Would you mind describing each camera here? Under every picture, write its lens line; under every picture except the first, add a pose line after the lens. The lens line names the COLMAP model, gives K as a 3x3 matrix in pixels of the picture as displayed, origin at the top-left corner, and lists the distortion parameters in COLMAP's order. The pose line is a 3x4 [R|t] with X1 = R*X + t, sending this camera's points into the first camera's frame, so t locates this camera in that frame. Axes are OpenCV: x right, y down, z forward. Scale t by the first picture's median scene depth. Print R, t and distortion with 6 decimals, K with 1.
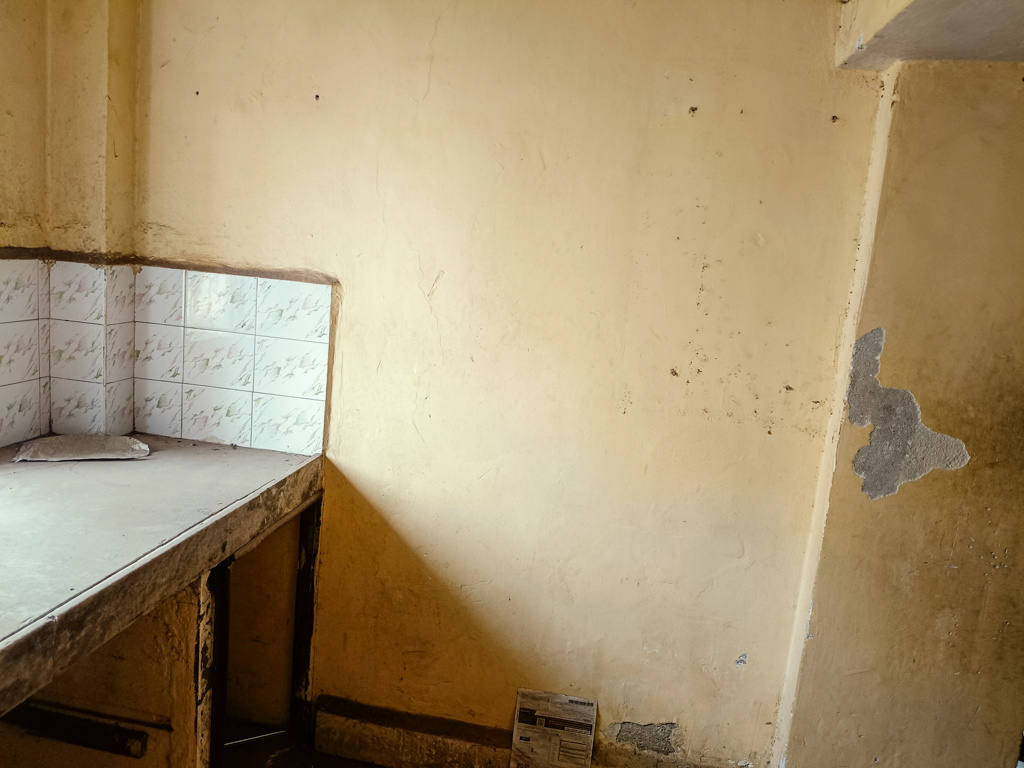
lens RADIAL K [[781.4, 0, 517.2], [0, 781.4, 392.0], [0, 0, 1]] dist [0.045810, -0.090601]
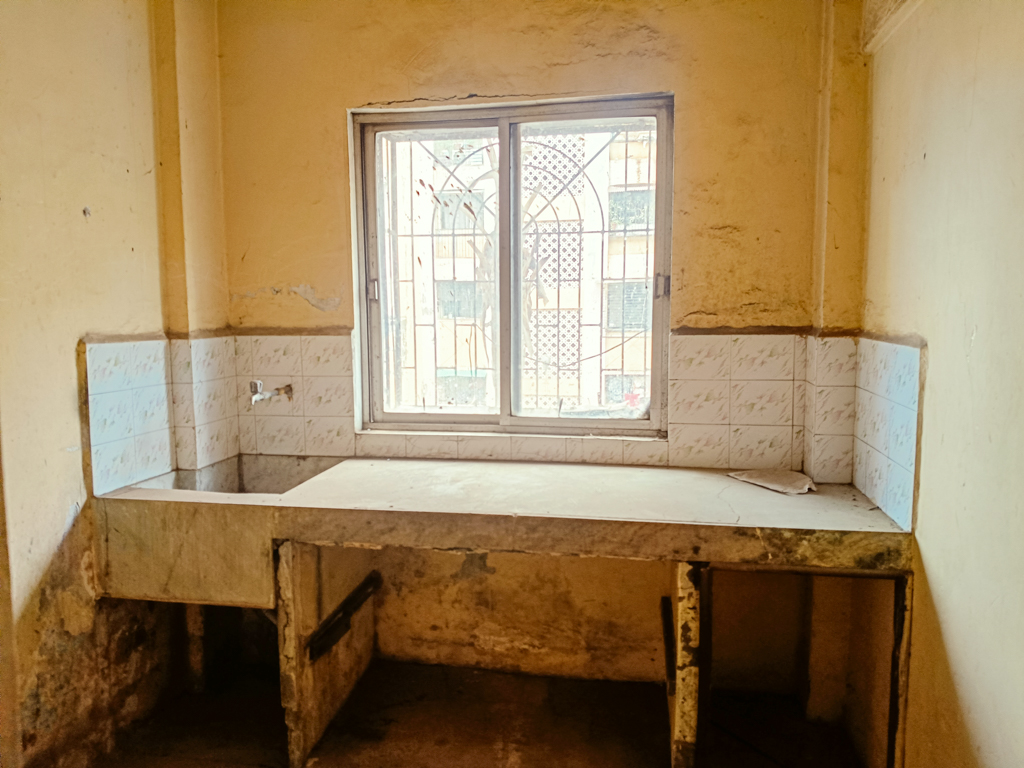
lens RADIAL K [[781.4, 0, 476.8], [0, 781.4, 386.4], [0, 0, 1]] dist [0.045810, -0.090601]
pose [[-0.046638, 0.020569, -0.998700, 0.736099], [-0.173184, 0.984481, 0.028363, -0.028736], [0.983785, 0.174282, -0.042352, 0.547700]]
